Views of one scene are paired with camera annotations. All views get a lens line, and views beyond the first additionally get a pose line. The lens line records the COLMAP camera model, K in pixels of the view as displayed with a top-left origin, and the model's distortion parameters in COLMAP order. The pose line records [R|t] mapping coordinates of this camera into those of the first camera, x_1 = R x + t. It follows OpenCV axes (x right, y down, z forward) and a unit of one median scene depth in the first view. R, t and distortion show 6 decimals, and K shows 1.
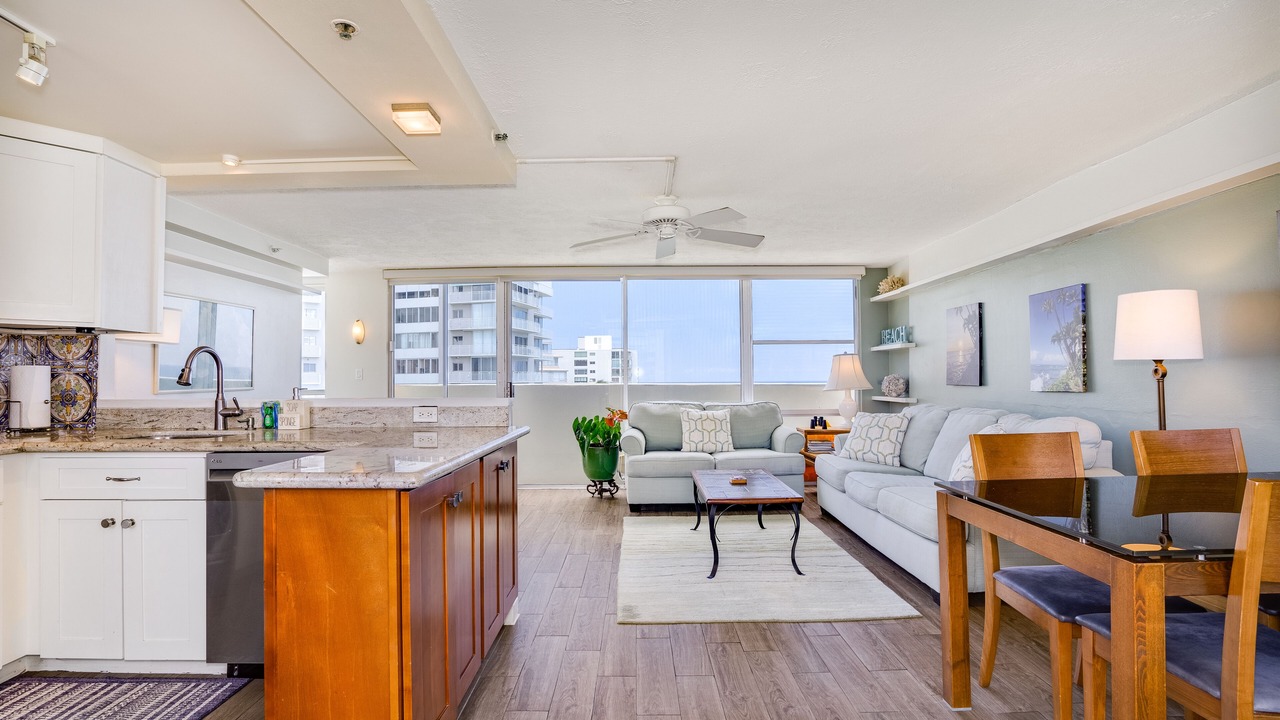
lens RADIAL K [[597.2, 0, 630.8], [0, 597.2, 365.1], [0, 0, 1]] dist [-0.061244, 0.025151]
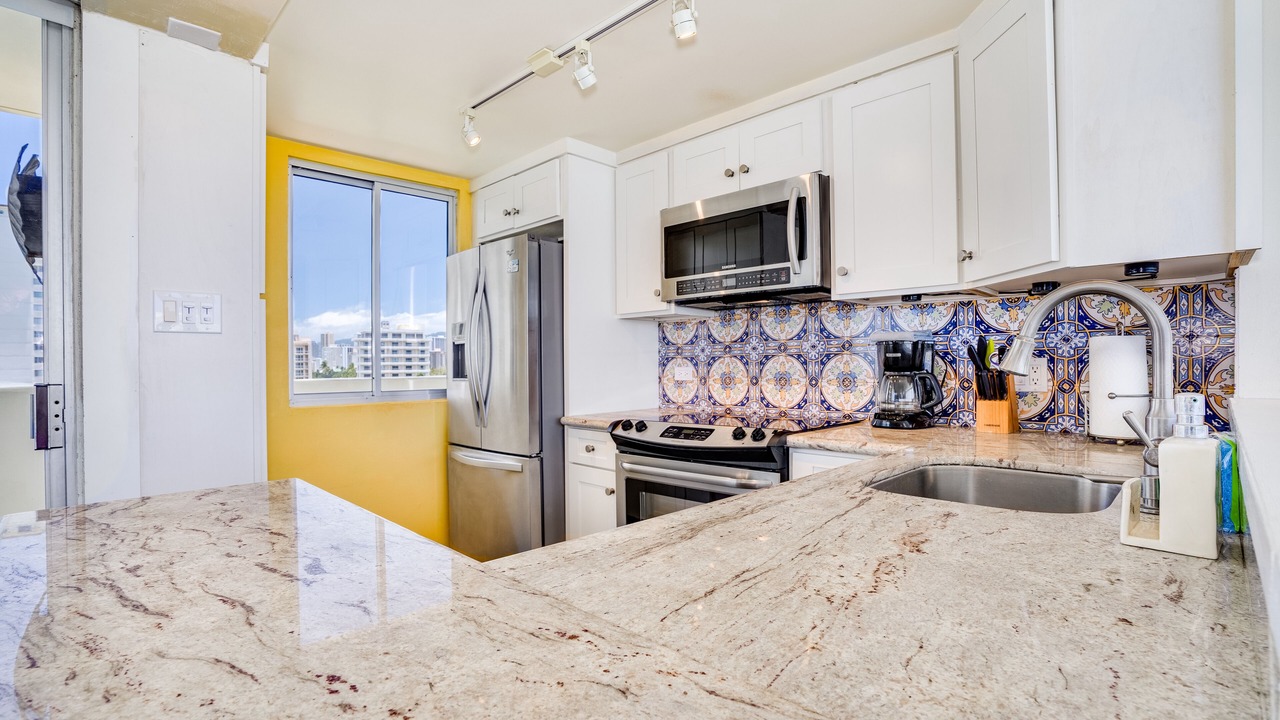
lens RADIAL K [[597.2, 0, 630.8], [0, 597.2, 365.1], [0, 0, 1]] dist [-0.061244, 0.025151]
pose [[-0.700666, 0.016947, -0.713288, -0.201233], [0.032717, 0.999429, -0.008392, 0.018292], [0.712739, -0.029217, -0.700821, 0.989293]]
